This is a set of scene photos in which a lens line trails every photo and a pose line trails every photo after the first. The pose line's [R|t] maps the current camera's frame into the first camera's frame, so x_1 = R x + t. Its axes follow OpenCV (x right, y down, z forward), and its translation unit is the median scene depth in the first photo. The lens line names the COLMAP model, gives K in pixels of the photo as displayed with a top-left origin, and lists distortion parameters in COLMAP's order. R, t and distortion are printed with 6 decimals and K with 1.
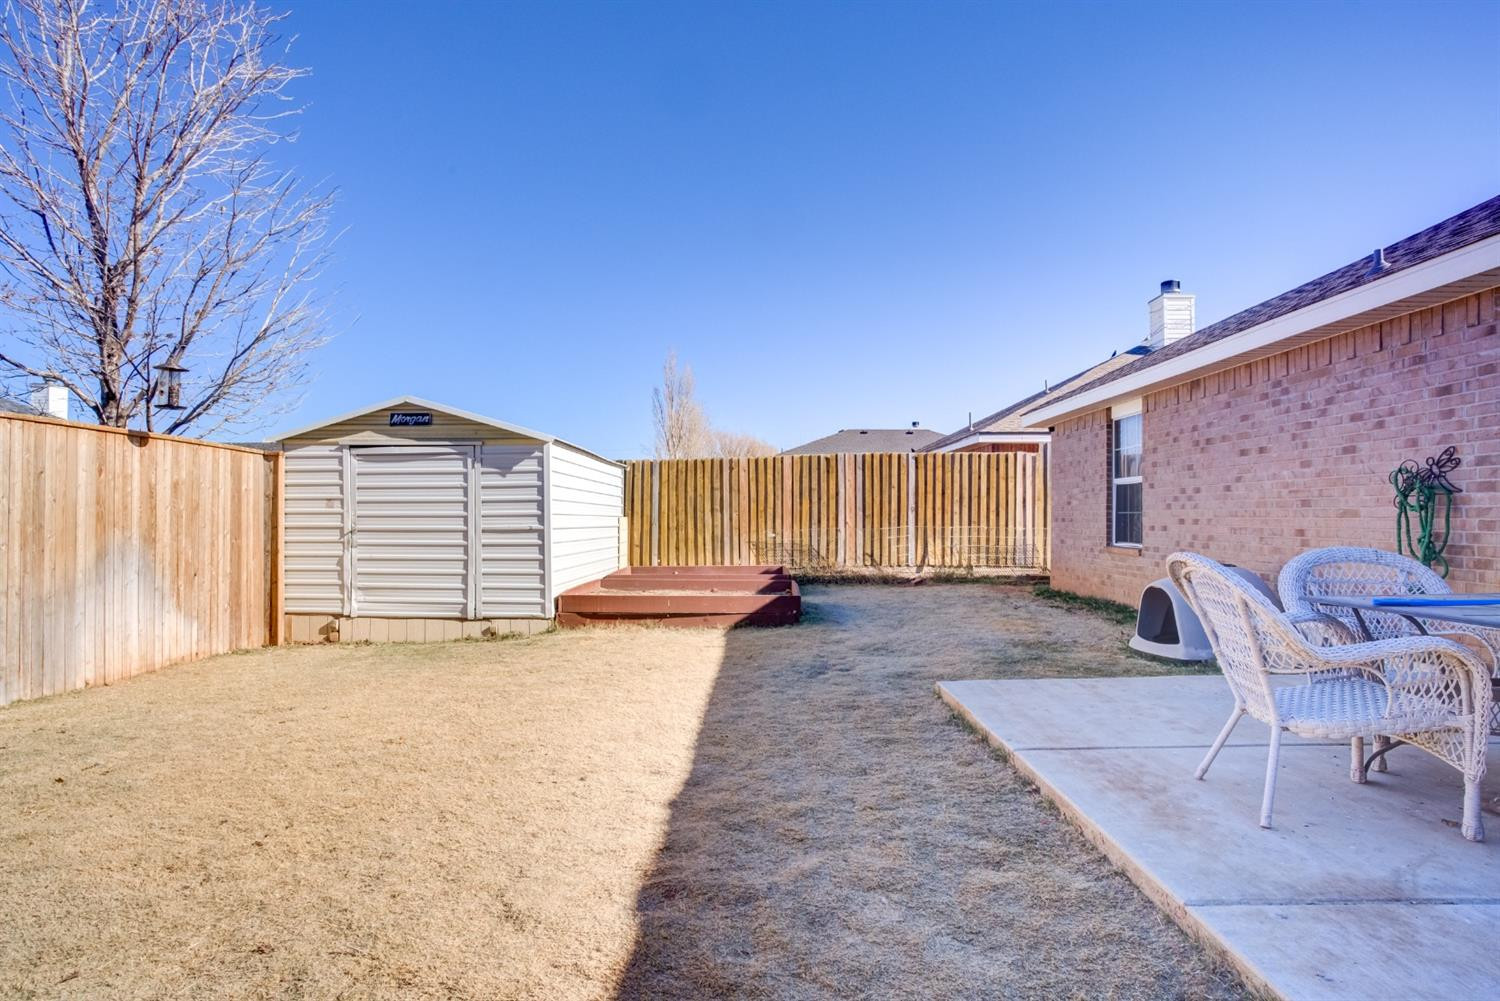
lens RADIAL K [[792.7, 0, 740.1], [0, 792.7, 505.6], [0, 0, 1]] dist [-0.073779, 0.043391]
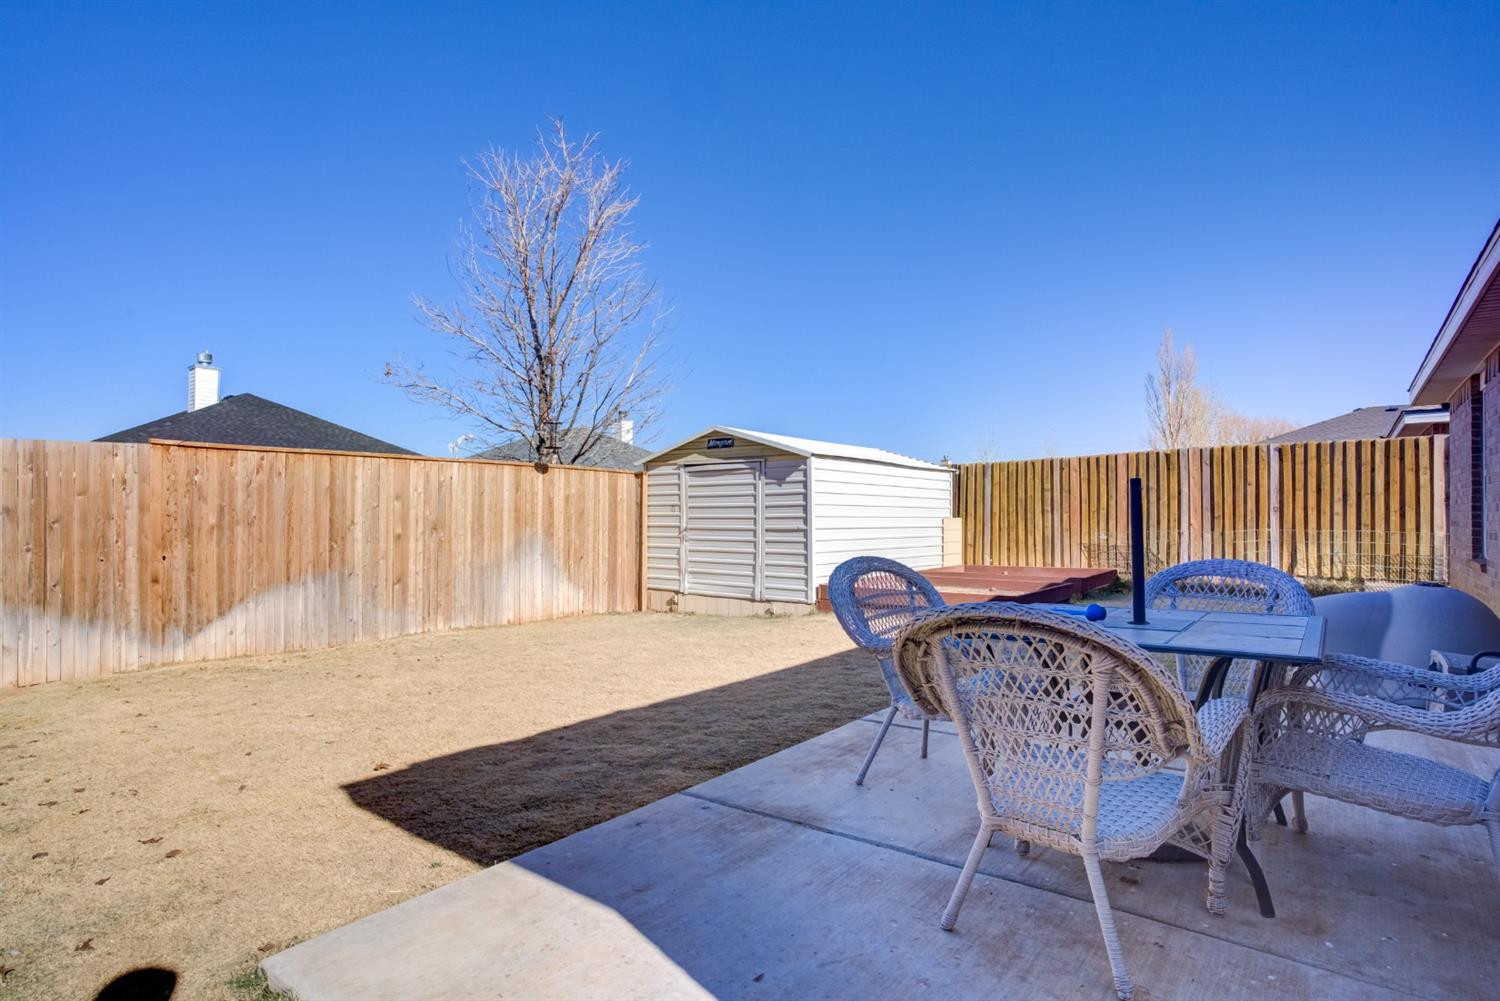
lens RADIAL K [[792.7, 0, 740.1], [0, 792.7, 505.6], [0, 0, 1]] dist [-0.073779, 0.043391]
pose [[0.802881, -0.007408, -0.596093, 0.386624], [0.008581, 0.999963, -0.000869, -0.005910], [0.596078, -0.004417, 0.802915, -0.030485]]
